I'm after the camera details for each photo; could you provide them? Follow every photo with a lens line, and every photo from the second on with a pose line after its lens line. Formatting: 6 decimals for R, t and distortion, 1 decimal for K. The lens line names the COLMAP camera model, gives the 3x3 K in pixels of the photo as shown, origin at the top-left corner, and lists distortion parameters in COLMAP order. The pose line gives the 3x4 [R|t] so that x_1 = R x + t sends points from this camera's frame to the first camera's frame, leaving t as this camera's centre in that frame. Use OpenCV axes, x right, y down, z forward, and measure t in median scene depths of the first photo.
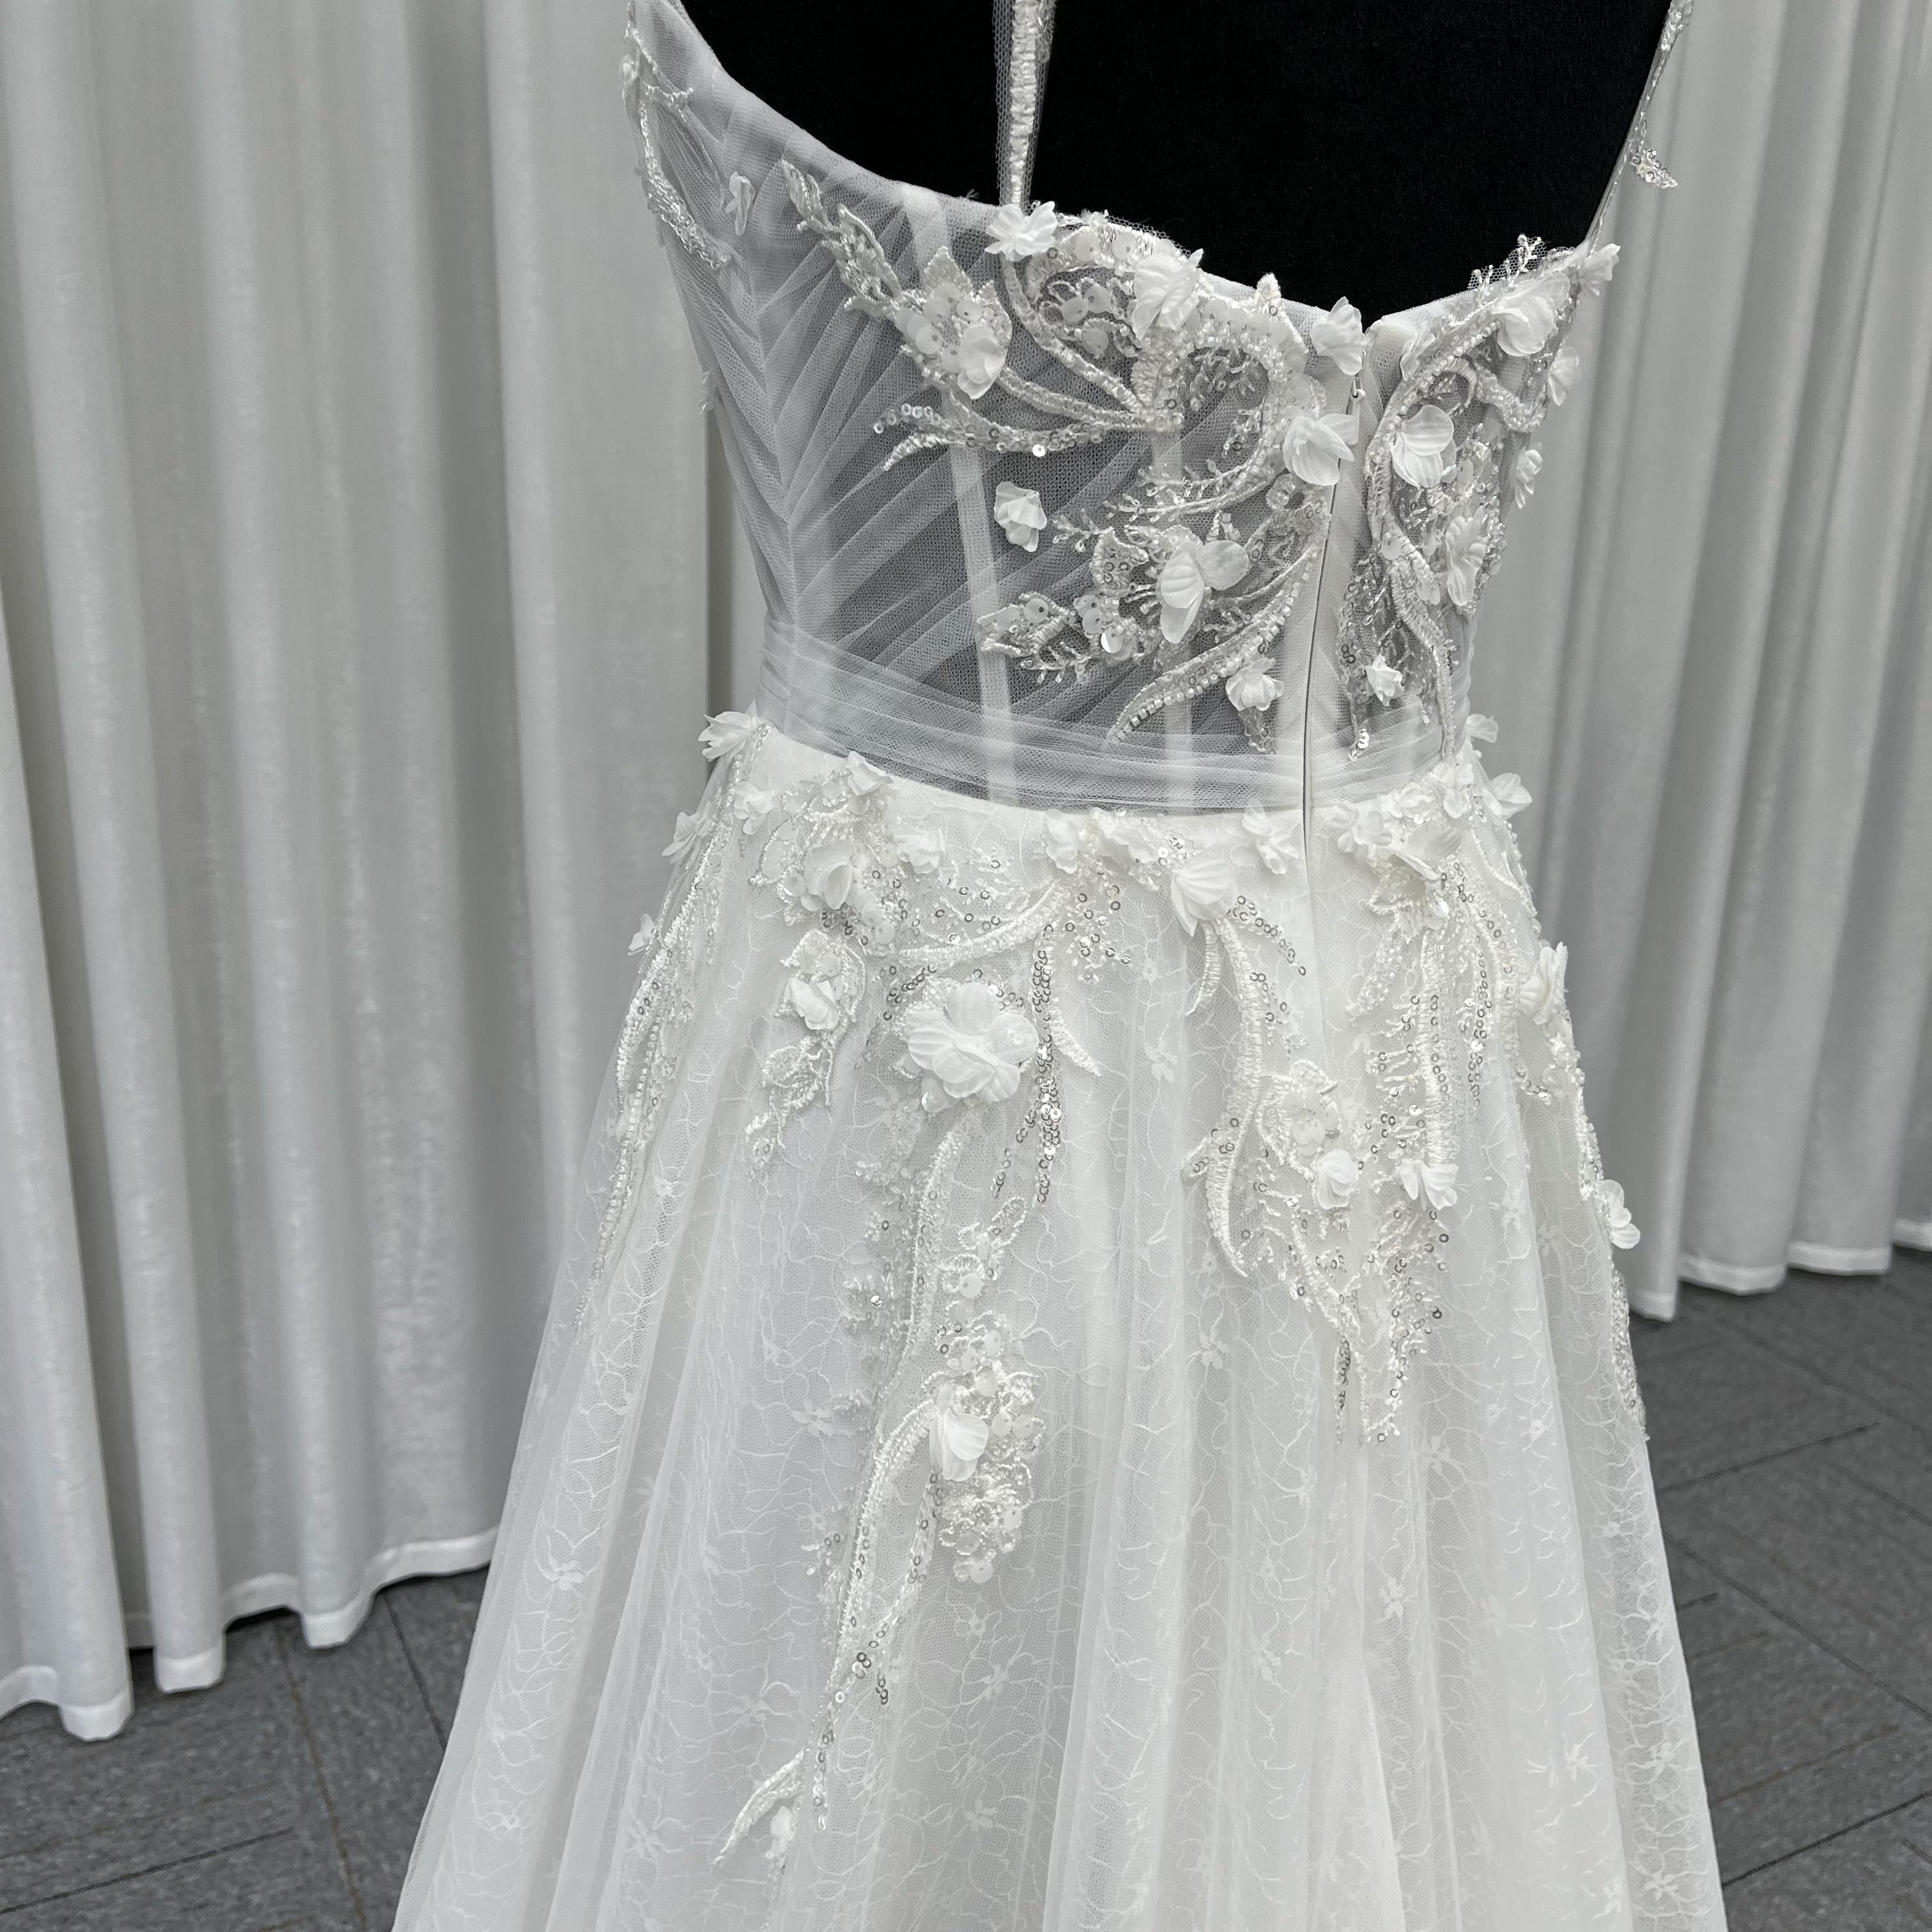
lens RADIAL K [[1965.3, 0, 958.9], [0, 1965.3, 984.8], [0, 0, 1]] dist [0.022926, 0.000000]
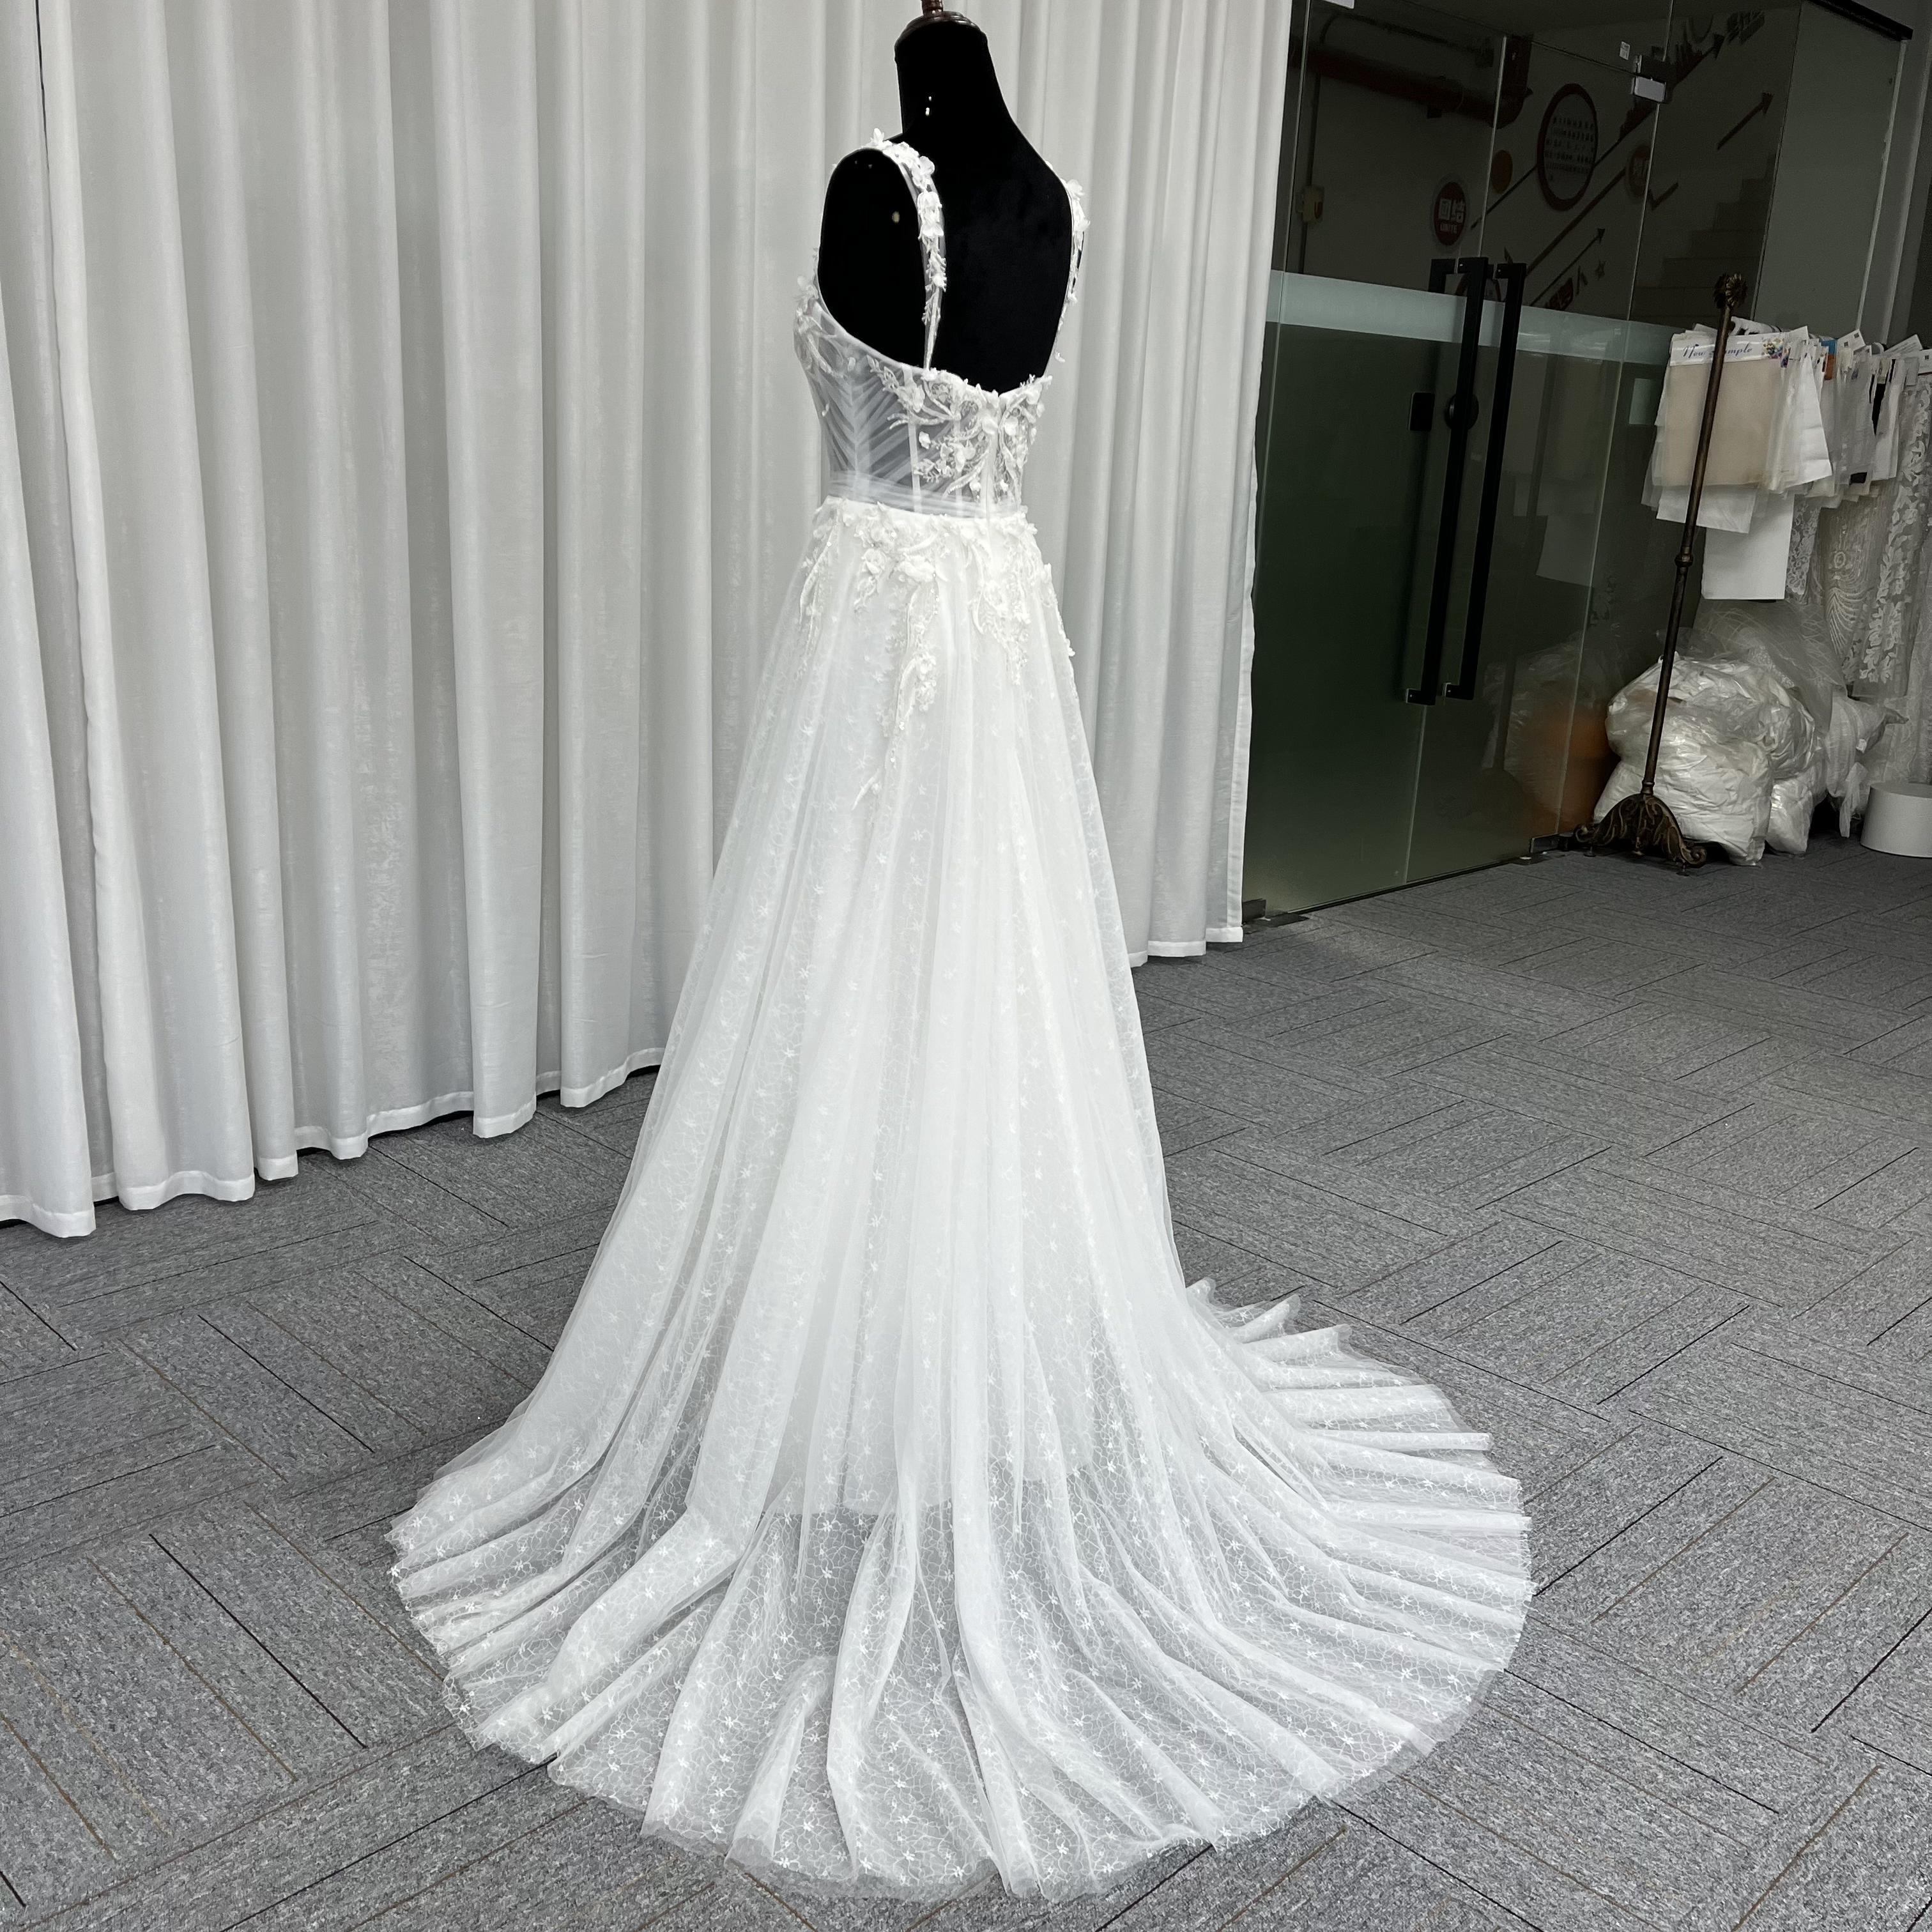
lens RADIAL K [[1965.3, 0, 957.6], [0, 1965.3, 991.6], [0, 0, 1]] dist [0.022926, 0.000000]
pose [[0.954577, -0.074546, 0.288488, -1.131709], [0.078891, 0.996877, -0.003446, 0.899164], [-0.287330, 0.026048, 0.957477, -2.837170]]
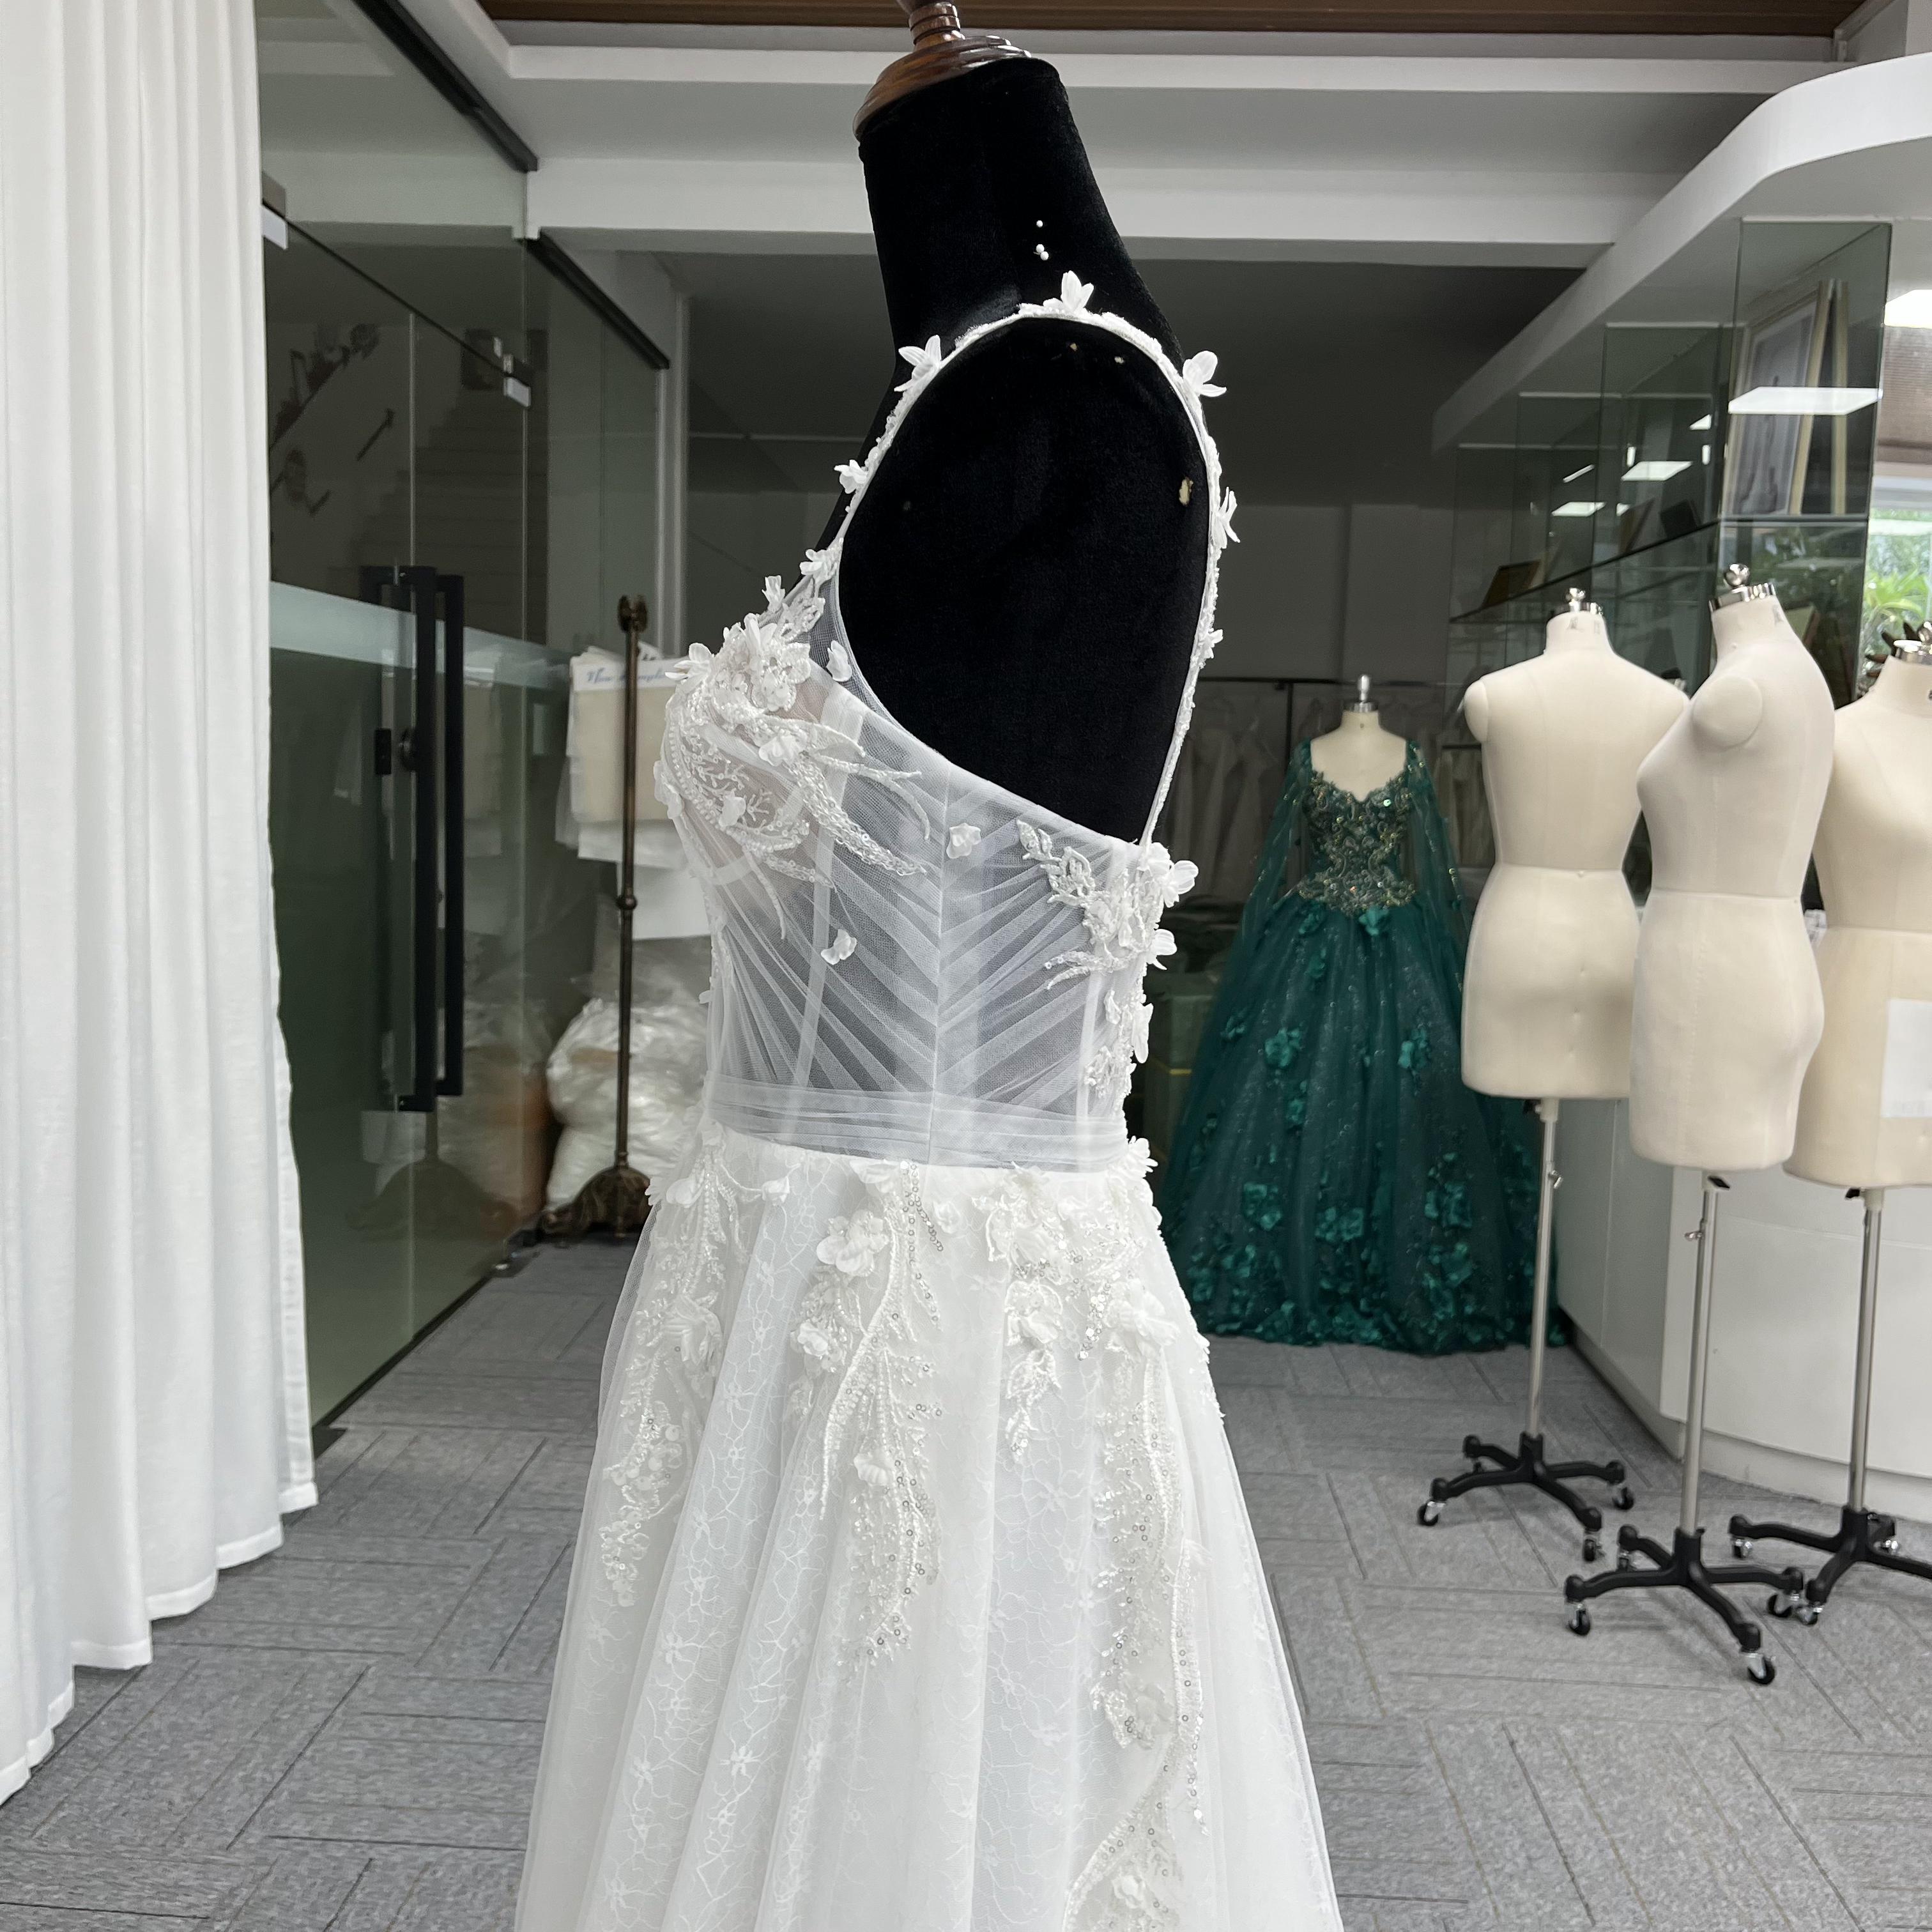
lens RADIAL K [[1965.3, 0, 970.5], [0, 1965.3, 941.0], [0, 0, 1]] dist [0.022926, 0.000000]
pose [[0.497352, -0.099170, 0.861862, -1.444271], [0.254879, 0.966307, -0.035894, -0.246784], [-0.829264, 0.237522, 0.505871, 0.190865]]
